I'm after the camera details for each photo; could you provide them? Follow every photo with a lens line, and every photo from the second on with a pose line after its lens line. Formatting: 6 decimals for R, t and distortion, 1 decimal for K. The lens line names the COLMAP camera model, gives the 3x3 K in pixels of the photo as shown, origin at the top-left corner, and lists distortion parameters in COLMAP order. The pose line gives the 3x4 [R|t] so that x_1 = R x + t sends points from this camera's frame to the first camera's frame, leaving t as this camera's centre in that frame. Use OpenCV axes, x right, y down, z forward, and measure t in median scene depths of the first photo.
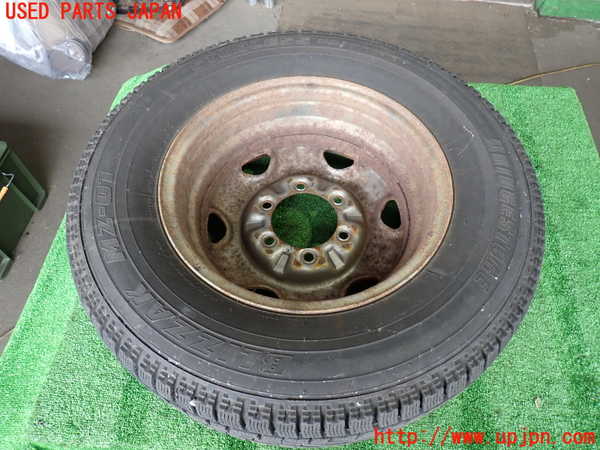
lens RADIAL K [[431.7, 0, 298.6], [0, 431.7, 224.6], [0, 0, 1]] dist [0.004924, -0.008349]
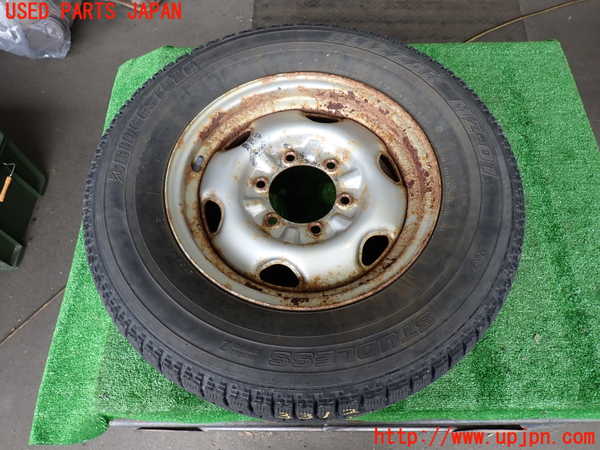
lens RADIAL K [[431.7, 0, 300.2], [0, 431.7, 221.9], [0, 0, 1]] dist [0.004924, -0.008349]
pose [[0.996032, -0.085711, 0.023967, -0.053347], [0.083023, 0.991845, 0.096702, -0.040428], [-0.032060, -0.094329, 0.995025, -0.067122]]
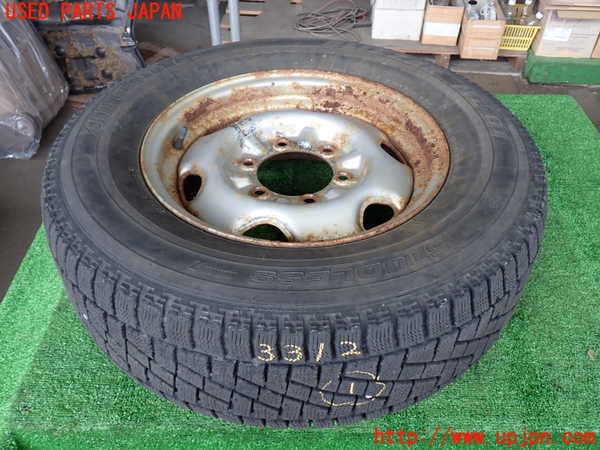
lens RADIAL K [[545.3, 0, 298.8], [0, 545.3, 222.4], [0, 0, 1]] dist [0.010598, 0.000000]
pose [[0.997104, -0.049219, 0.057974, -0.074985], [0.063171, 0.960491, -0.271047, 0.297952], [-0.042343, 0.273924, 0.960819, -0.102060]]
